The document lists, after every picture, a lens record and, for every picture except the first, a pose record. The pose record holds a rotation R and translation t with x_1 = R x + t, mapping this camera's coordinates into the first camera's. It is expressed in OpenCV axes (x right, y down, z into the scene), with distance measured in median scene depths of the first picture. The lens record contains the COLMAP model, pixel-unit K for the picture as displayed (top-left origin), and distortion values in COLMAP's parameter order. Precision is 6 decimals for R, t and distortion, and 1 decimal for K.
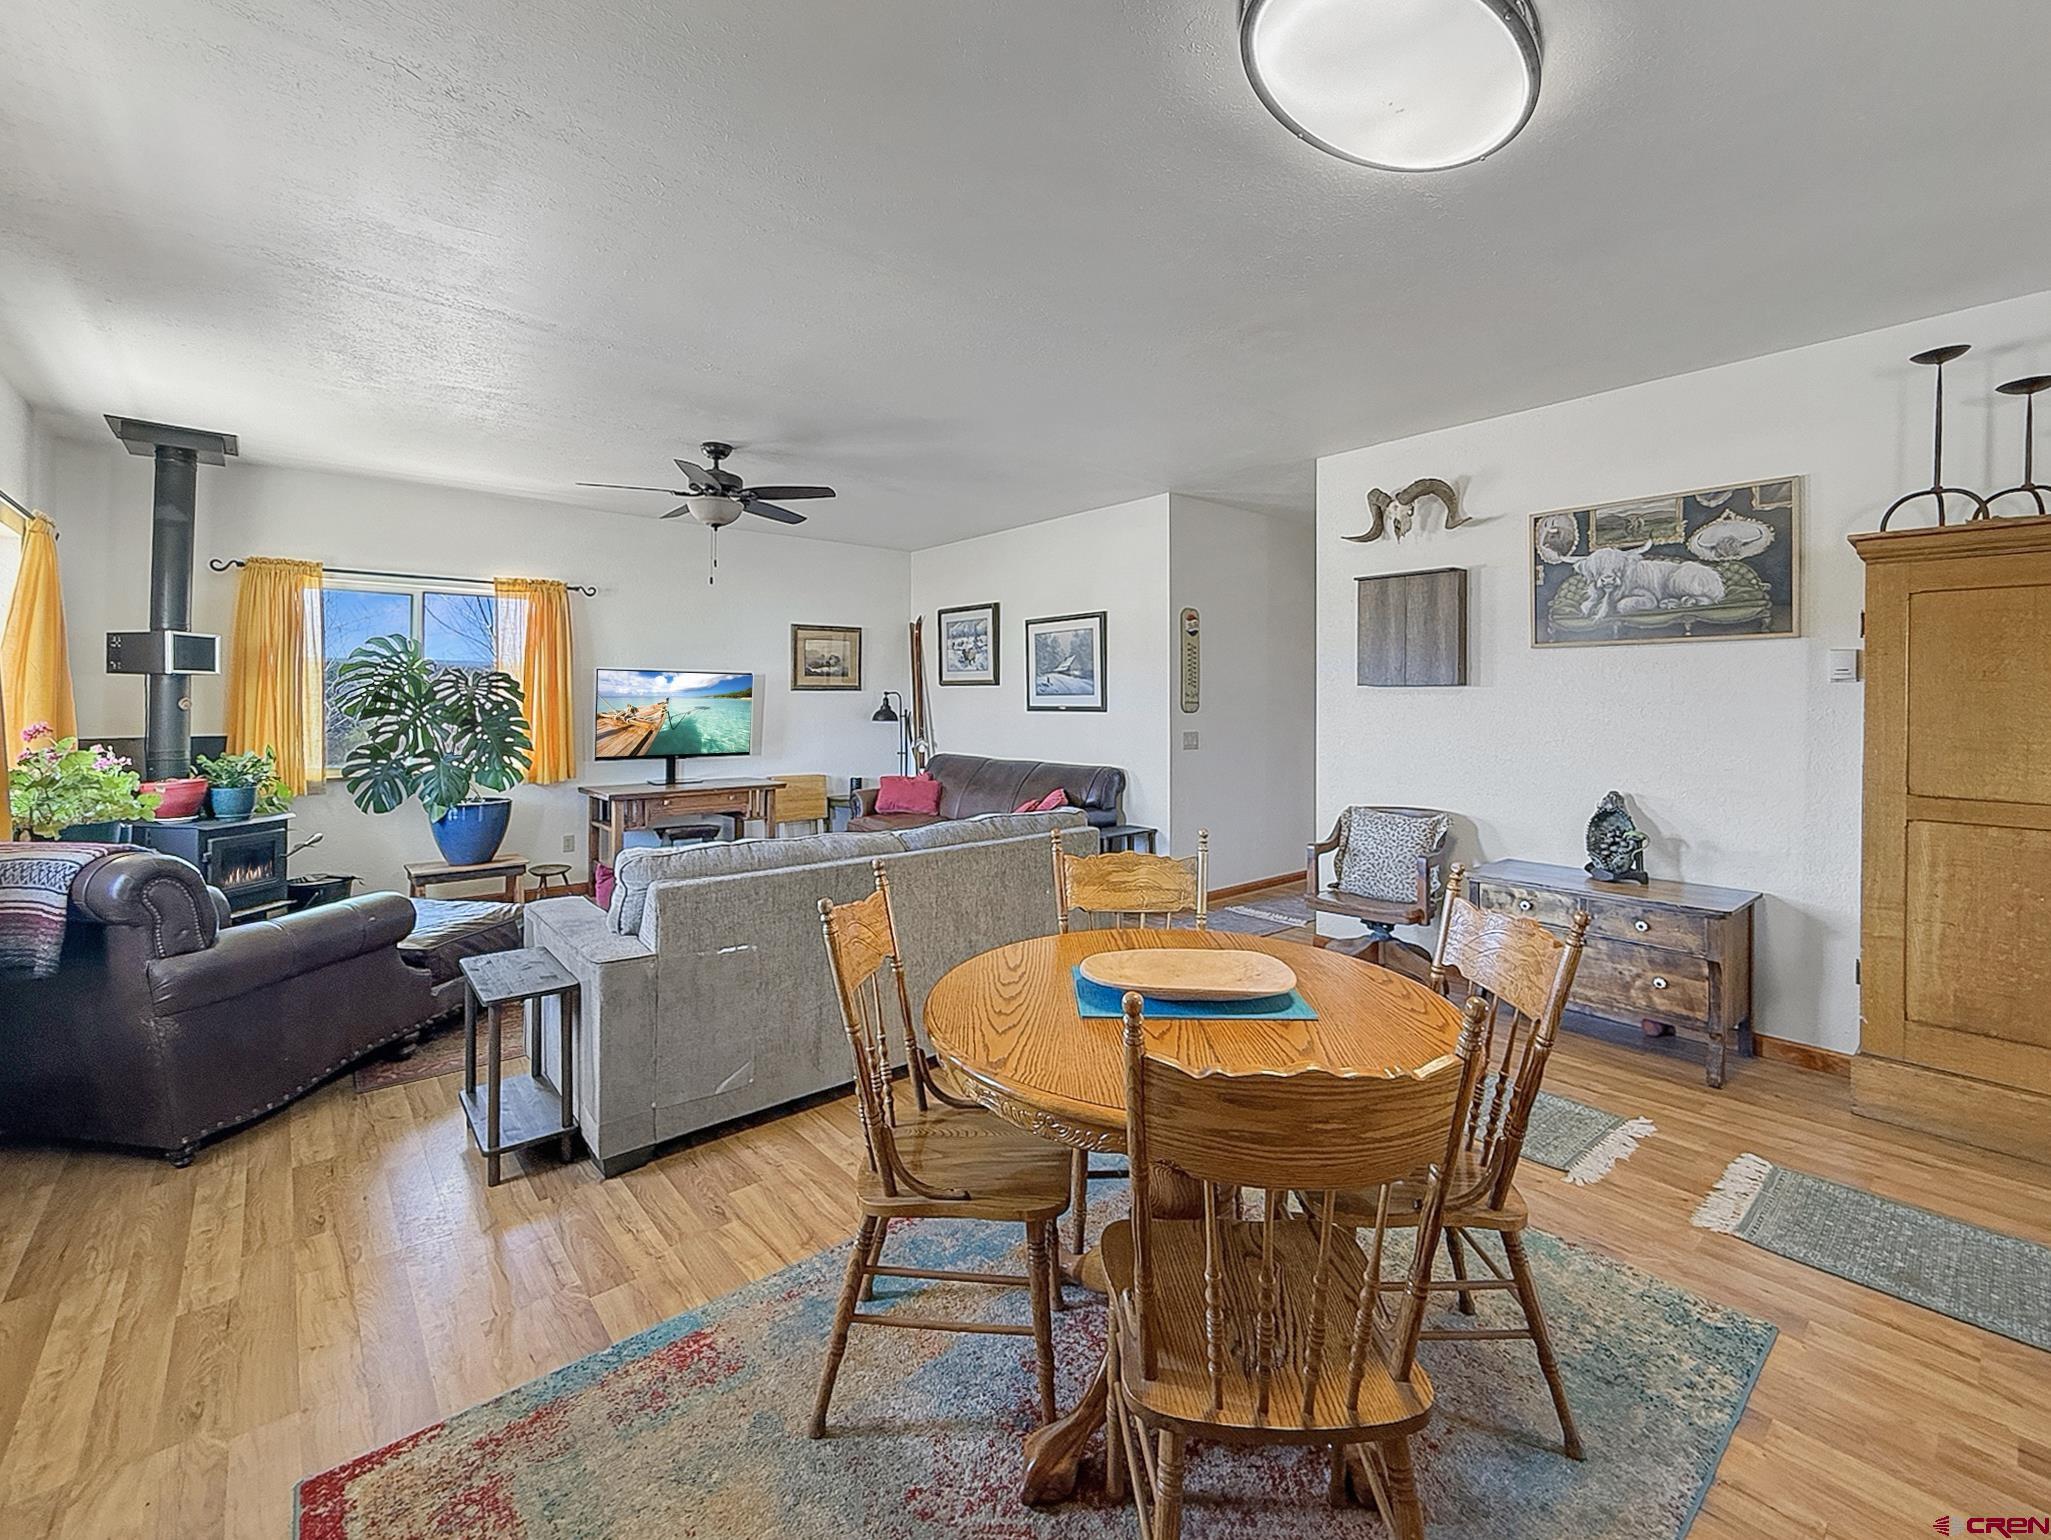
lens RADIAL K [[867.0, 0, 1016.6], [0, 867.0, 702.1], [0, 0, 1]] dist [0.002061, 0.001399]
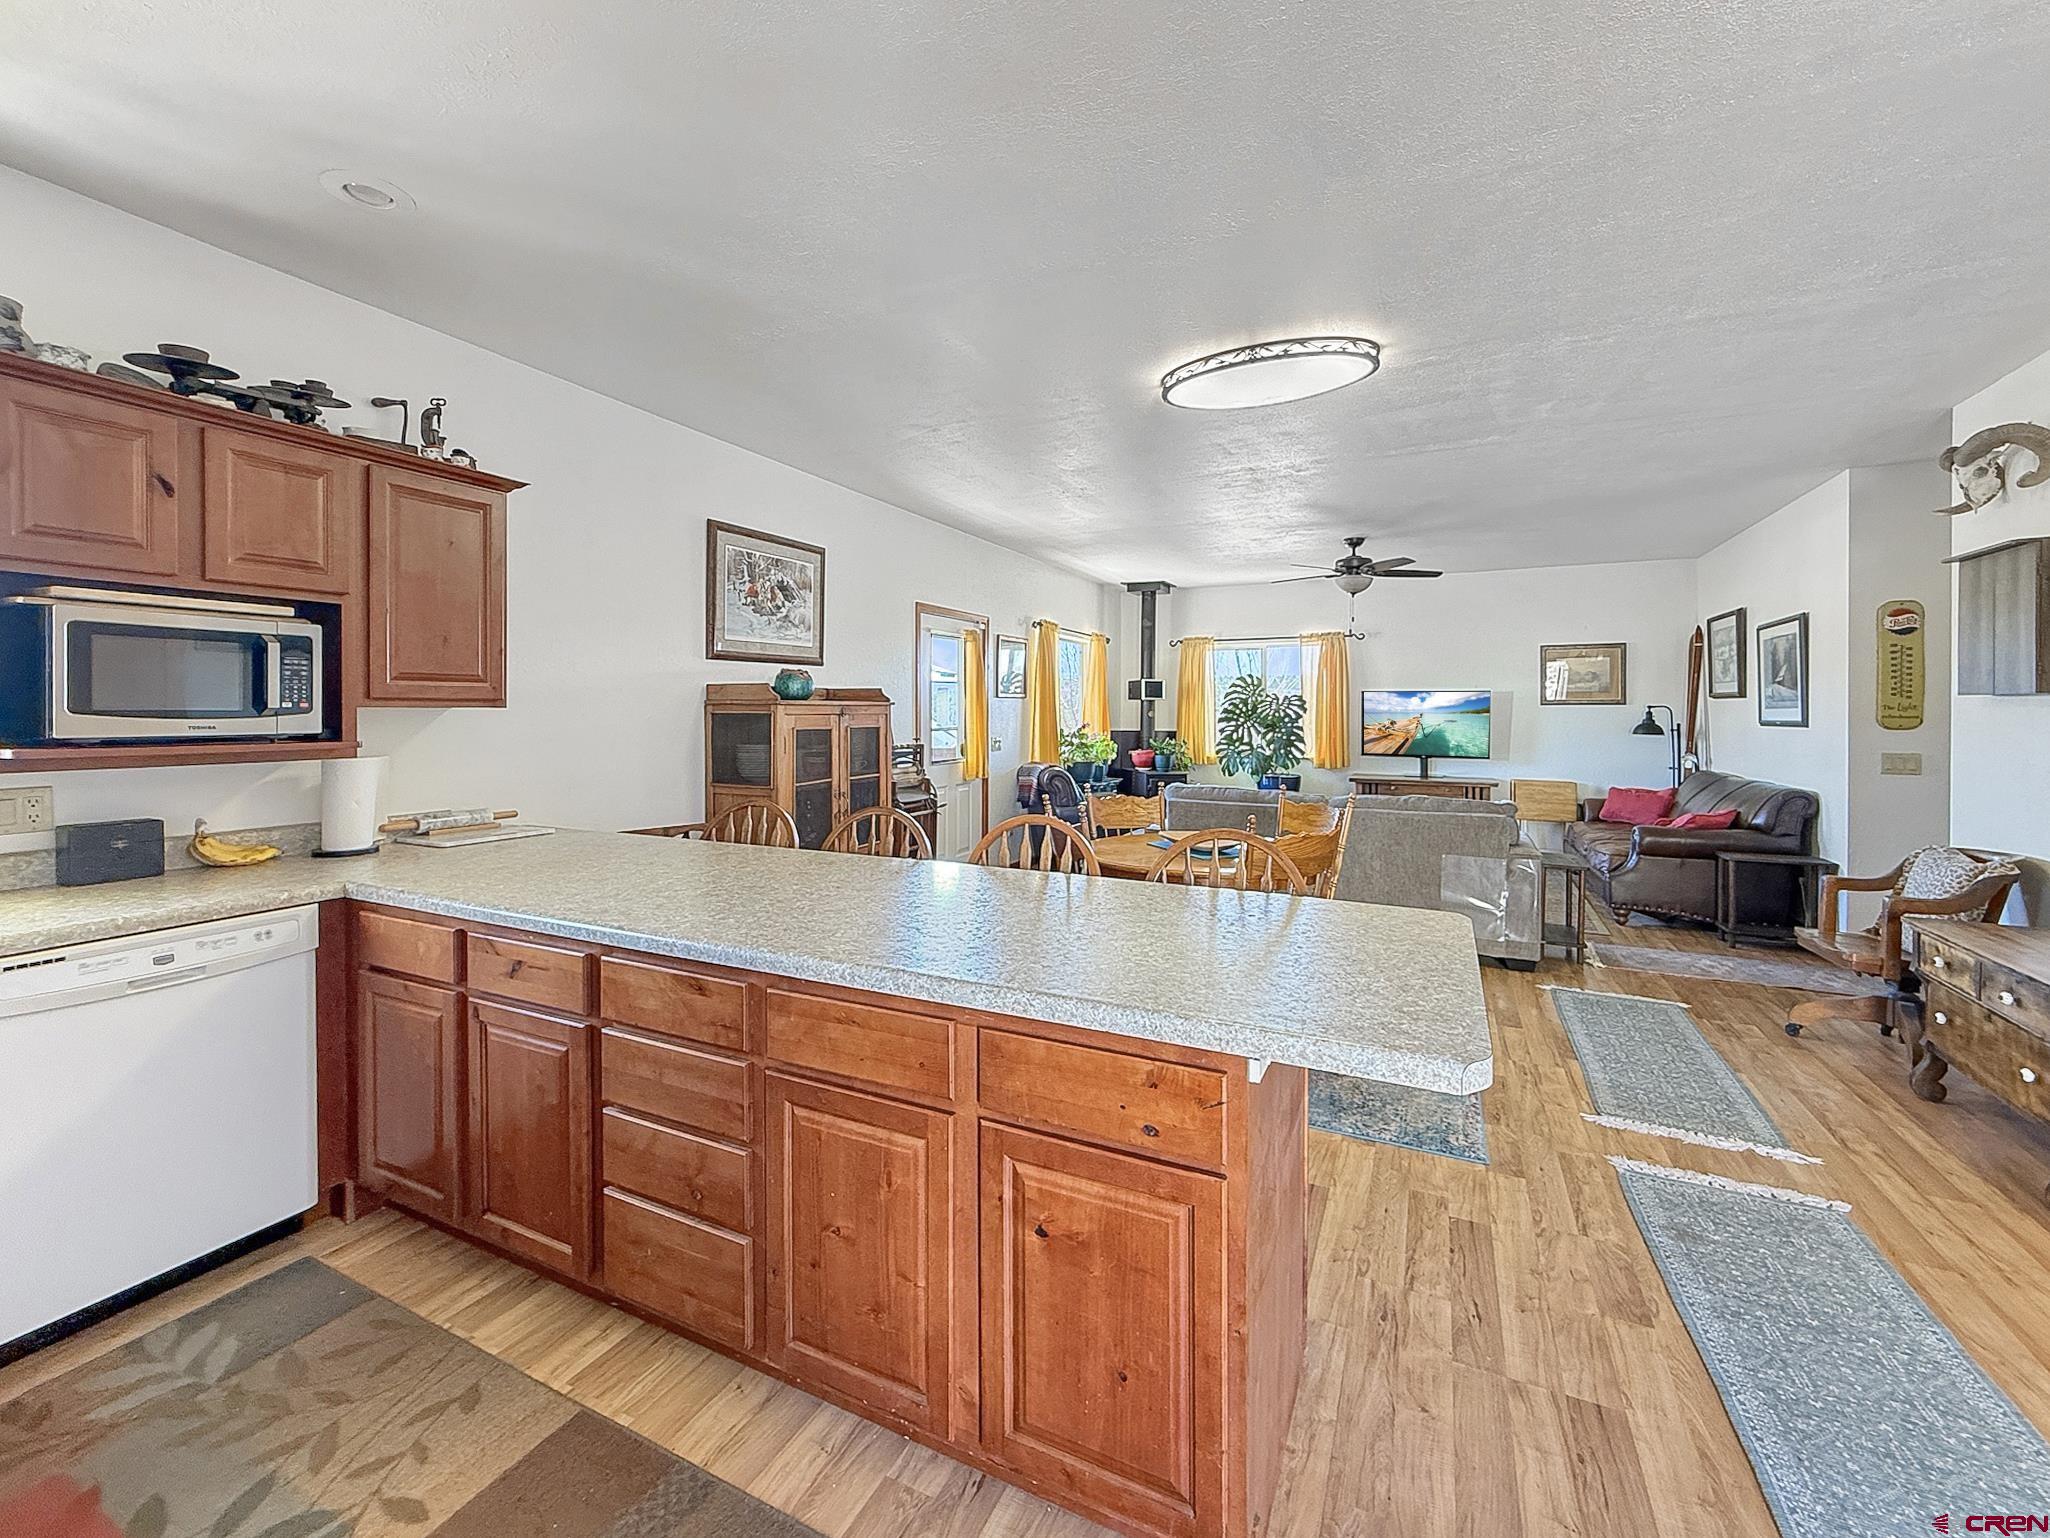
lens RADIAL K [[850.2, 0, 1021.2], [0, 850.2, 718.9], [0, 0, 1]] dist [-0.003283, -0.000616]
pose [[0.402004, 0.007292, -0.915609, 0.771654], [-0.006516, 0.999966, 0.005103, 0.005232], [0.915615, 0.003914, 0.402038, -0.094342]]
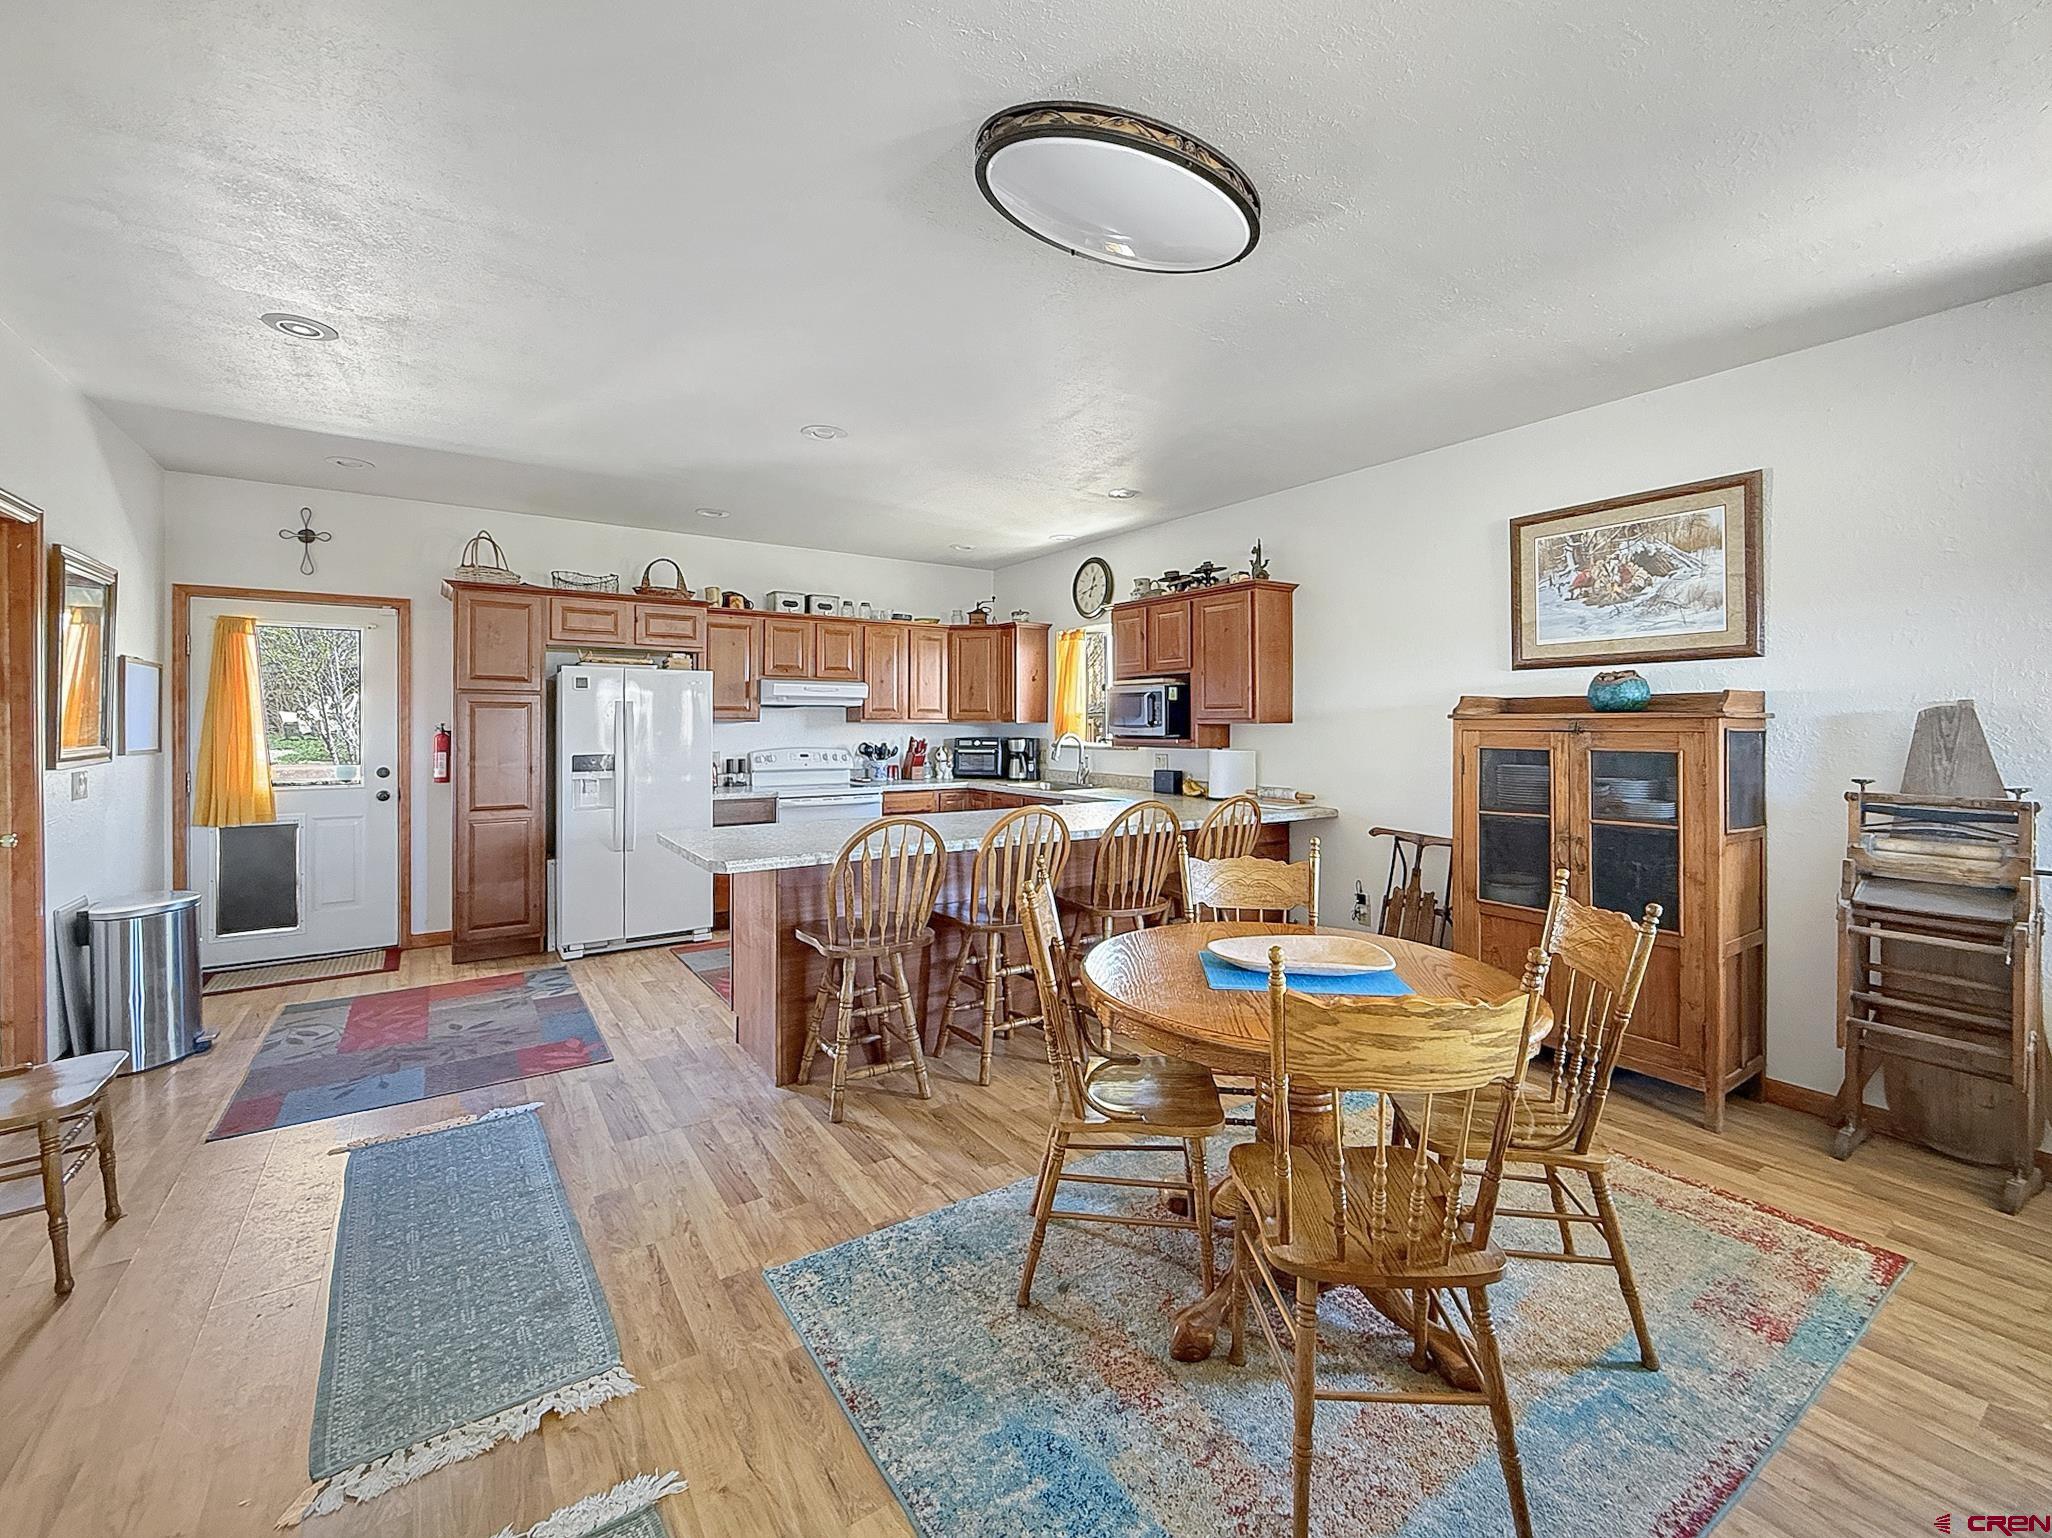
lens RADIAL K [[855.8, 0, 1015.4], [0, 855.8, 723.1], [0, 0, 1]] dist [0.008789, -0.000645]
pose [[-0.993948, -0.004819, 0.109744, 0.175233], [-0.004241, 0.999976, 0.005499, -0.002766], [-0.109768, 0.005000, -0.993945, 0.901258]]
